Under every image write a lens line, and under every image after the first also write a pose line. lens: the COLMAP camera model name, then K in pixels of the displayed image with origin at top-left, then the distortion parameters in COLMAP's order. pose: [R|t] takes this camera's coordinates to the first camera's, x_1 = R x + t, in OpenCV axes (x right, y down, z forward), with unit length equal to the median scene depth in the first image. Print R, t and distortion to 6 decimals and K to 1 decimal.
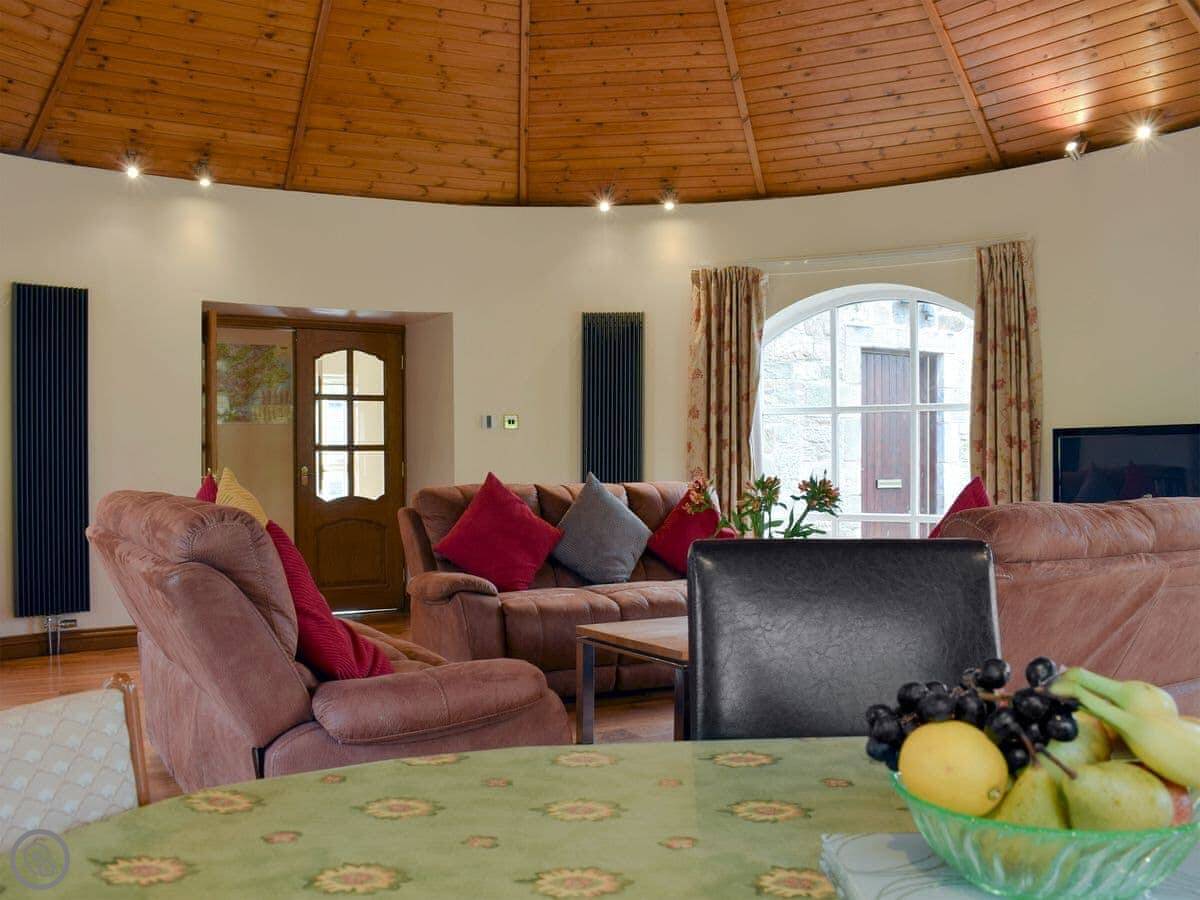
lens RADIAL K [[1169.2, 0, 600.0], [0, 1169.2, 450.0], [0, 0, 1]] dist [-0.113971, 0.022850]
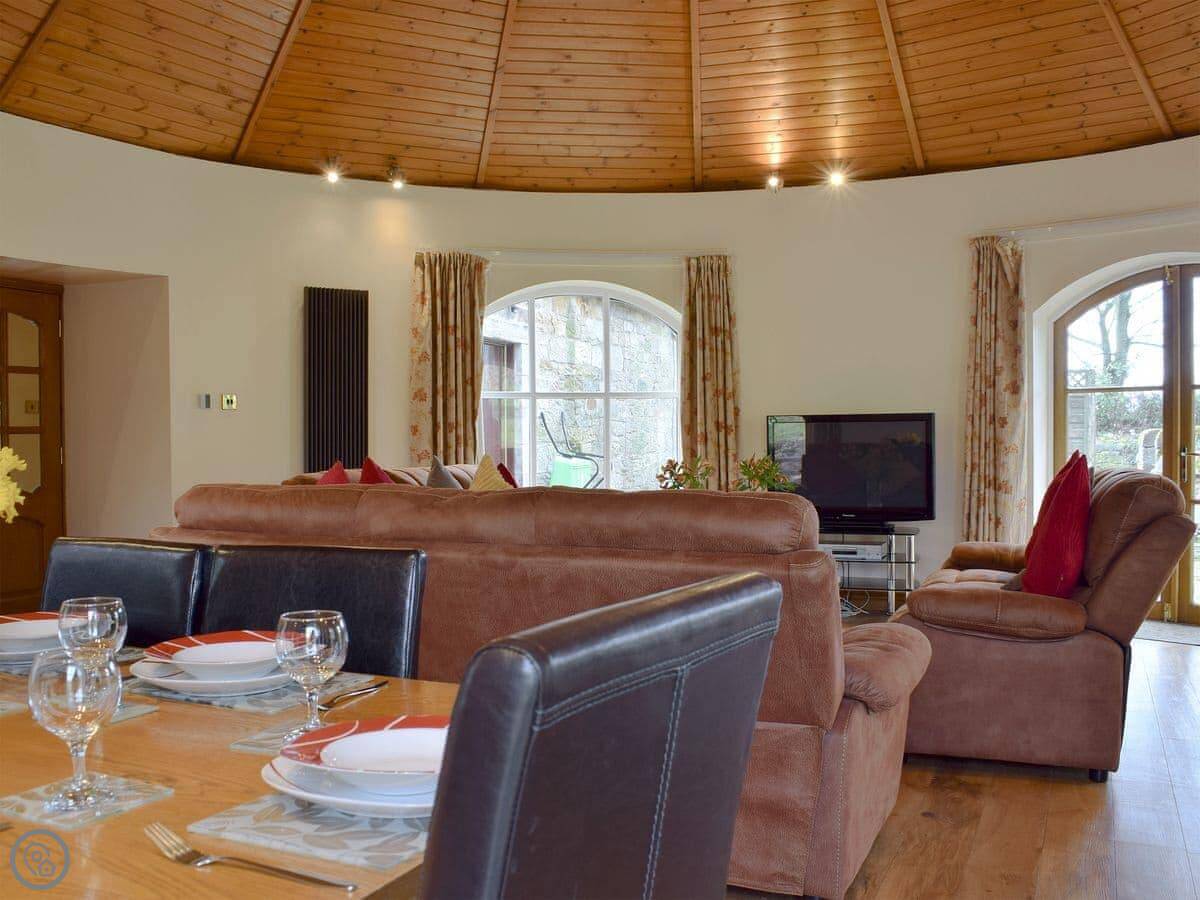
lens RADIAL K [[1169.2, 0, 600.0], [0, 1169.2, 450.0], [0, 0, 1]] dist [-0.113971, 0.022850]
pose [[0.792340, -0.007541, 0.610033, -0.409874], [-0.001509, 0.999896, 0.014320, 0.000069], [-0.610078, -0.012267, 0.792246, 0.118376]]
